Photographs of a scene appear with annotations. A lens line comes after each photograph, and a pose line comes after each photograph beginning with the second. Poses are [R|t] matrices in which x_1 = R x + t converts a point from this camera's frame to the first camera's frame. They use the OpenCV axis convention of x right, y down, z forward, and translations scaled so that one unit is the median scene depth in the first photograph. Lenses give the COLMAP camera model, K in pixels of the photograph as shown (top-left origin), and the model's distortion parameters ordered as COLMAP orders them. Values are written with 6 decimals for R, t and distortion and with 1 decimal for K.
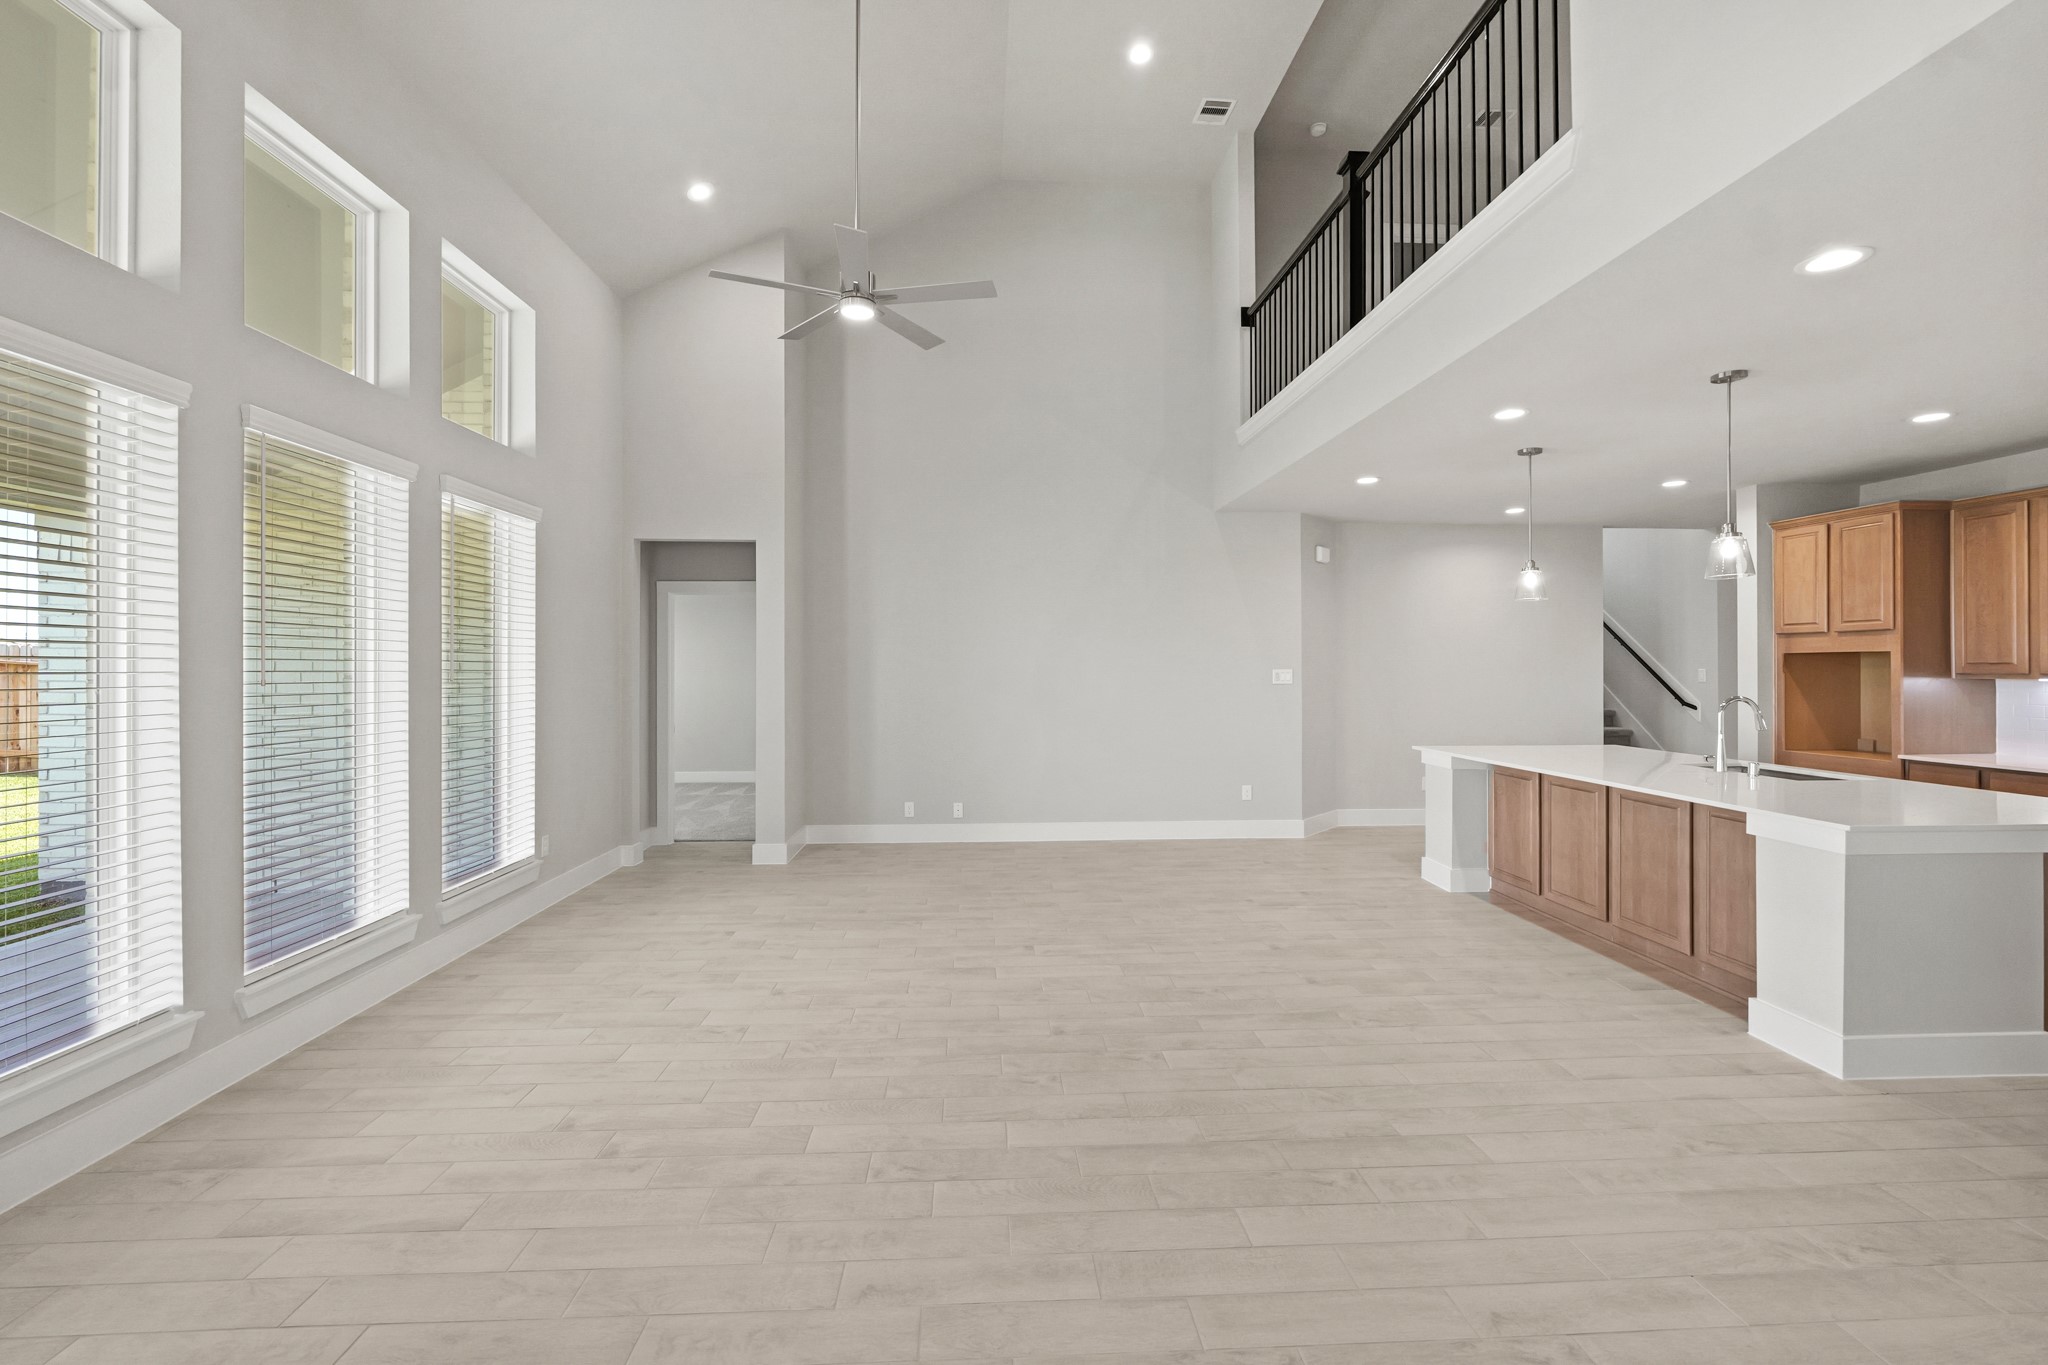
lens RADIAL K [[852.2, 0, 1023.6], [0, 852.2, 669.6], [0, 0, 1]] dist [-0.003798, -0.000061]
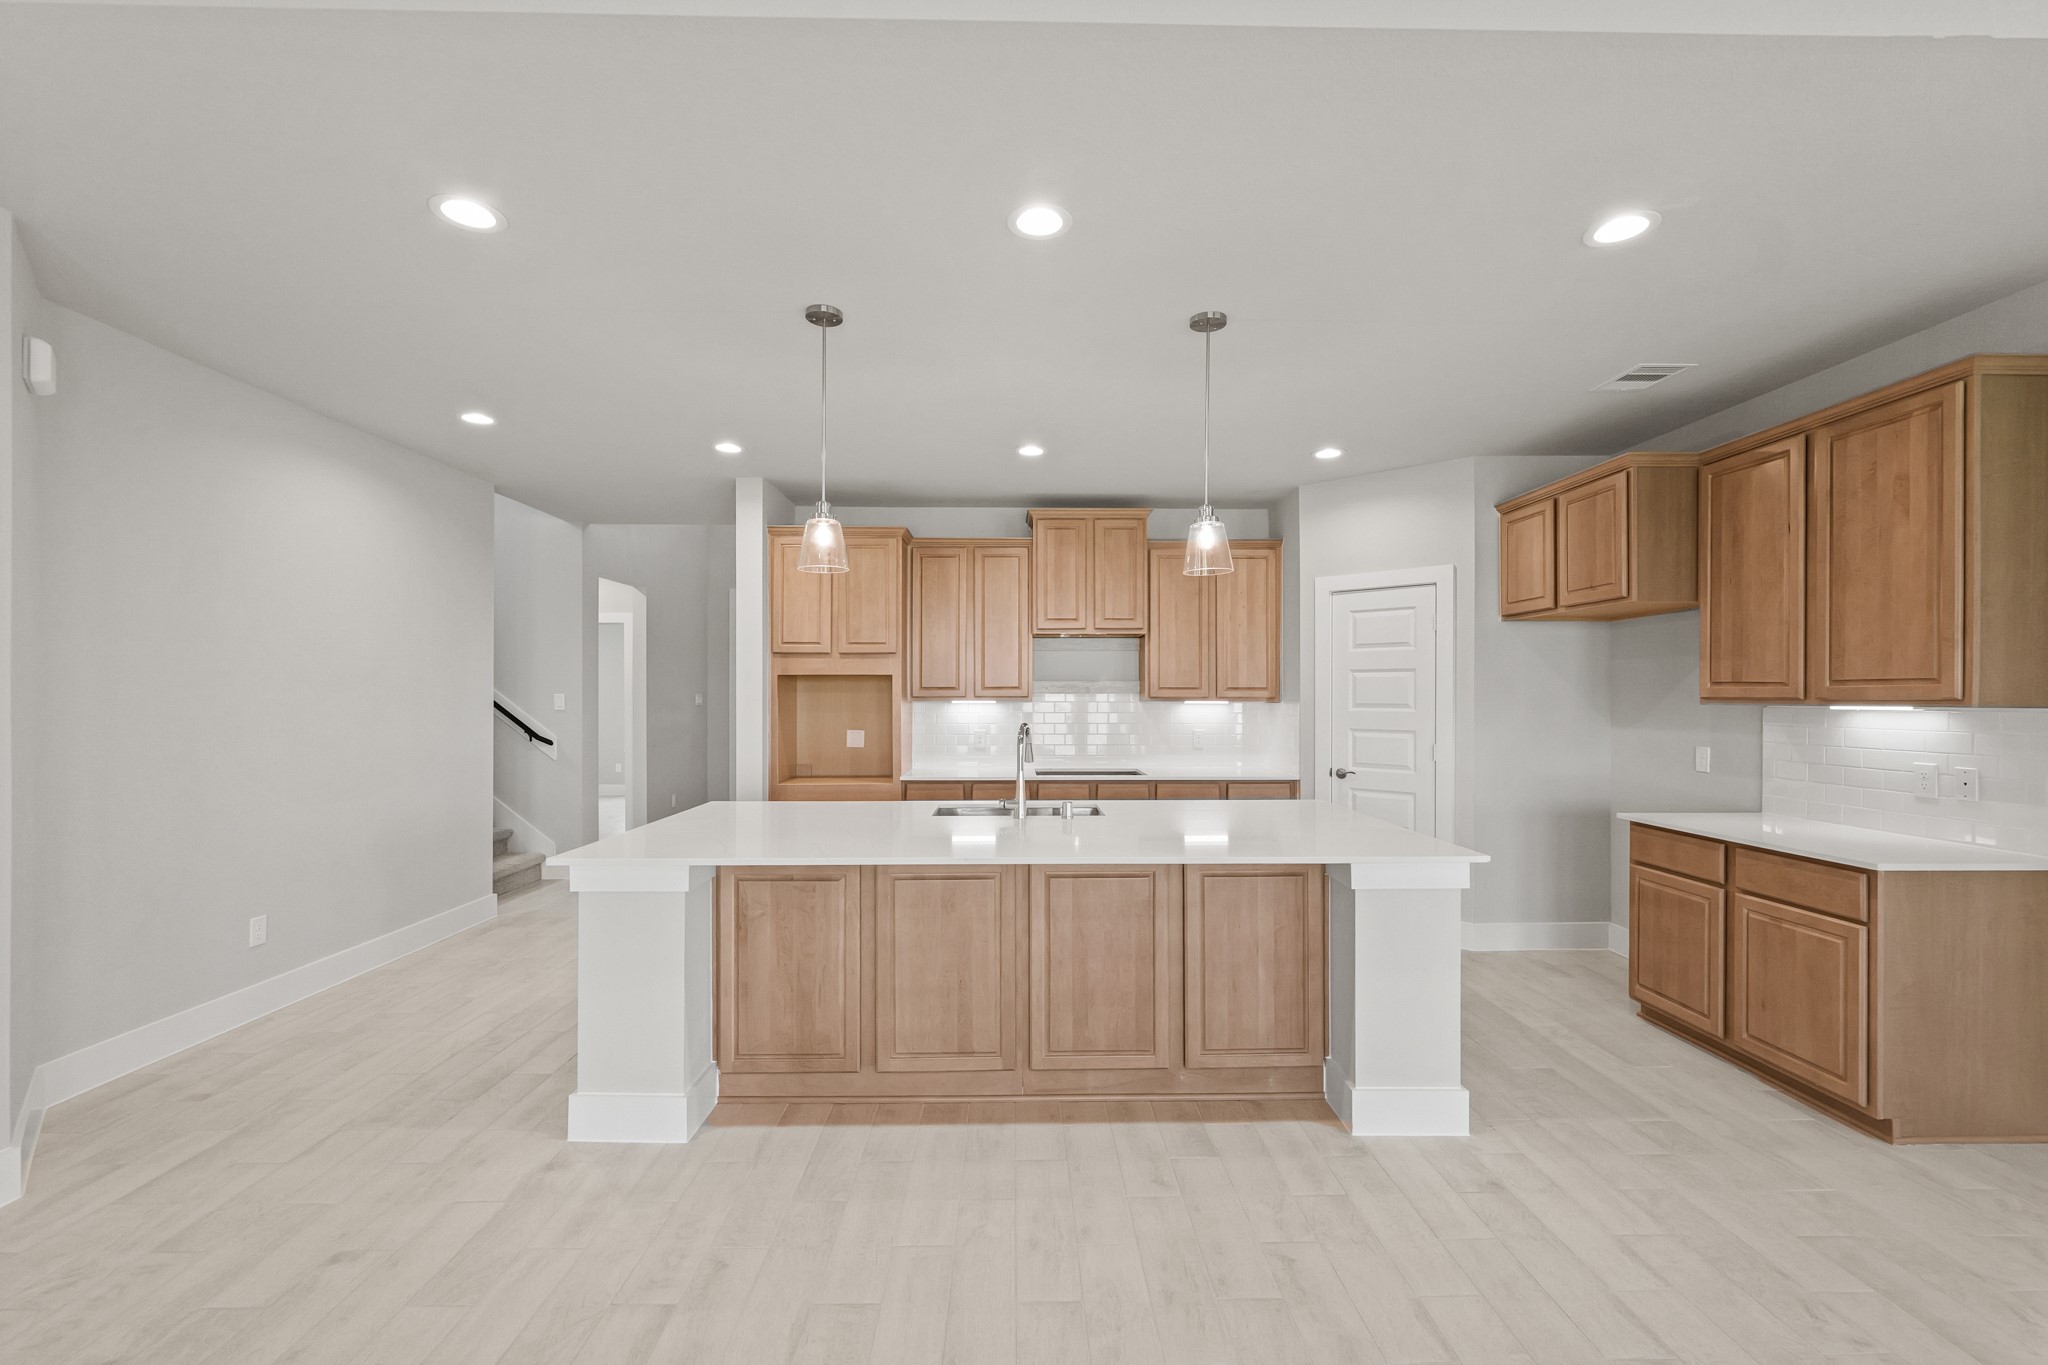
lens RADIAL K [[852.2, 0, 1022.4], [0, 852.2, 695.4], [0, 0, 1]] dist [-0.003798, -0.000061]
pose [[0.036108, 0.001459, 0.999347, 0.020653], [0.002384, 0.999996, -0.001546, 0.005826], [-0.999345, 0.002438, 0.036105, 0.953474]]
